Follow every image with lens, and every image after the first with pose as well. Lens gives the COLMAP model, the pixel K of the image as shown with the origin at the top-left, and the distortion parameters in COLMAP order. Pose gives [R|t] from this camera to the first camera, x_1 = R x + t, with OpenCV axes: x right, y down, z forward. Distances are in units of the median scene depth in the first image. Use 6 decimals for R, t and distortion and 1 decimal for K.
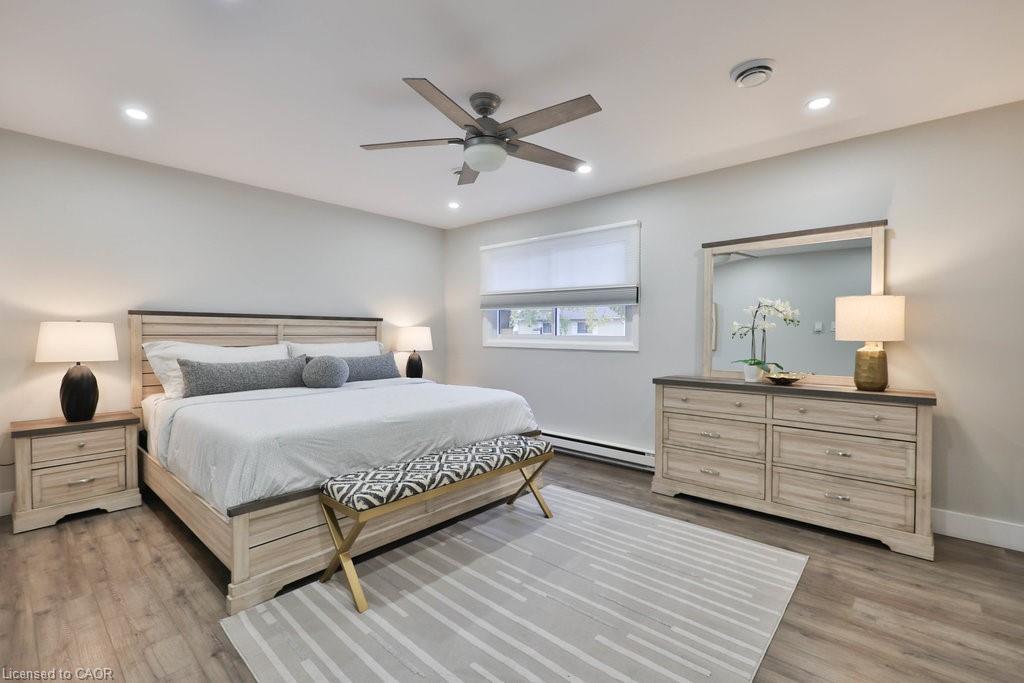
lens RADIAL K [[440.1, 0, 503.1], [0, 440.1, 343.6], [0, 0, 1]] dist [0.002027, 0.000852]
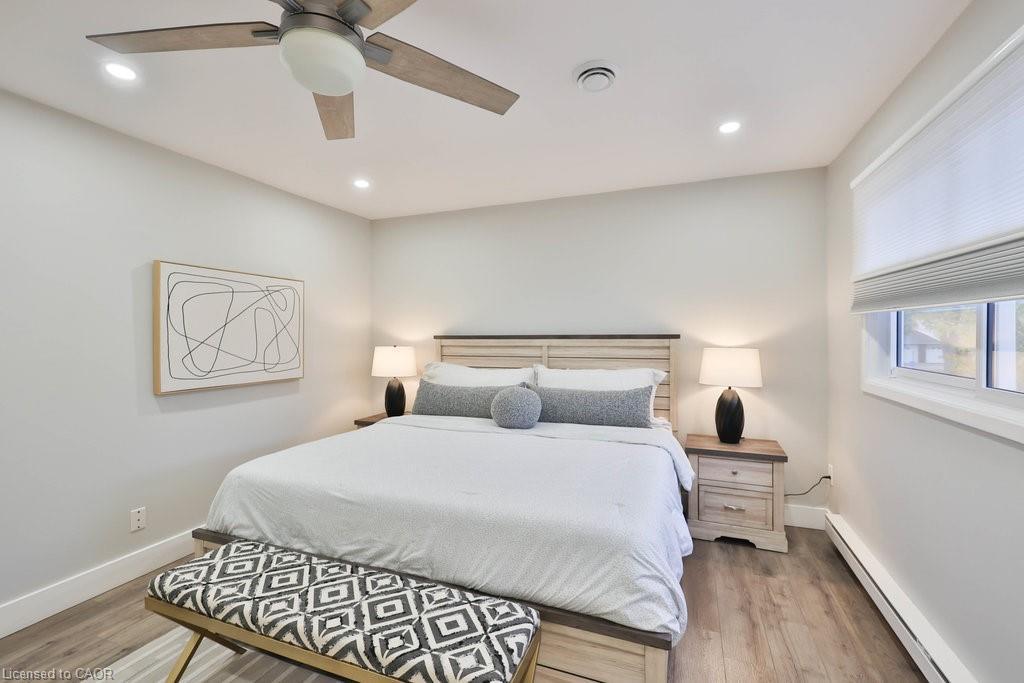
lens RADIAL K [[440.1, 0, 488.1], [0, 440.1, 341.5], [0, 0, 1]] dist [0.002027, 0.000852]
pose [[0.371963, 0.004774, -0.928235, 0.456170], [-0.015045, 0.999886, -0.000886, -0.074538], [0.928126, 0.014294, 0.371992, 0.834760]]
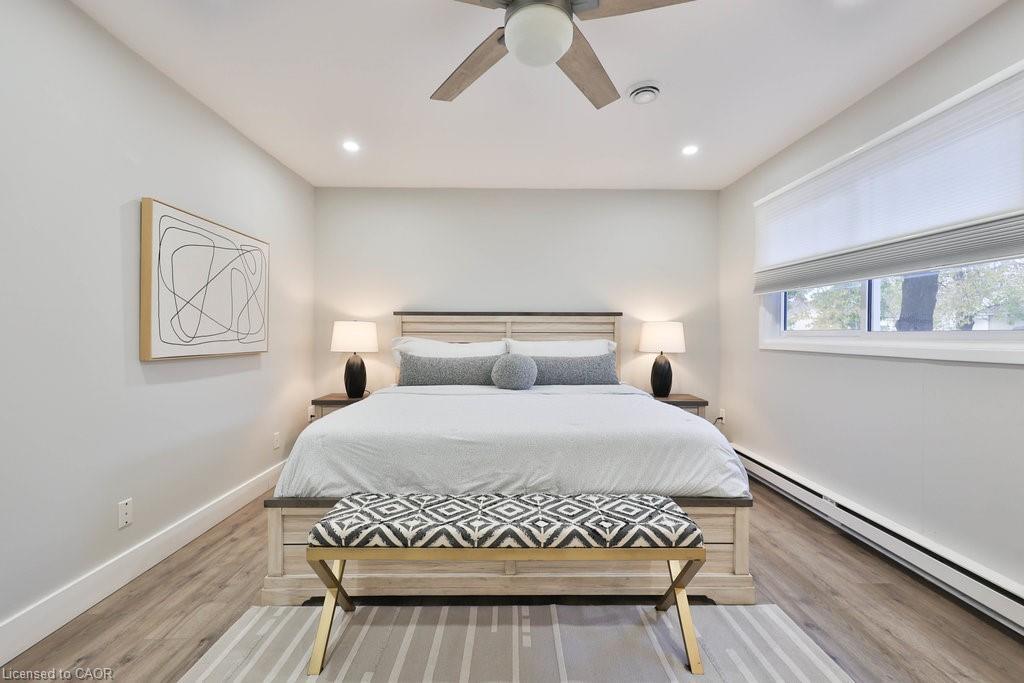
lens RADIAL K [[440.1, 0, 502.9], [0, 440.1, 337.5], [0, 0, 1]] dist [0.002027, 0.000852]
pose [[0.691171, 0.004407, -0.722678, 0.319047], [-0.016075, 0.999828, -0.009278, 0.003366], [0.722512, 0.018030, 0.691123, 0.452809]]
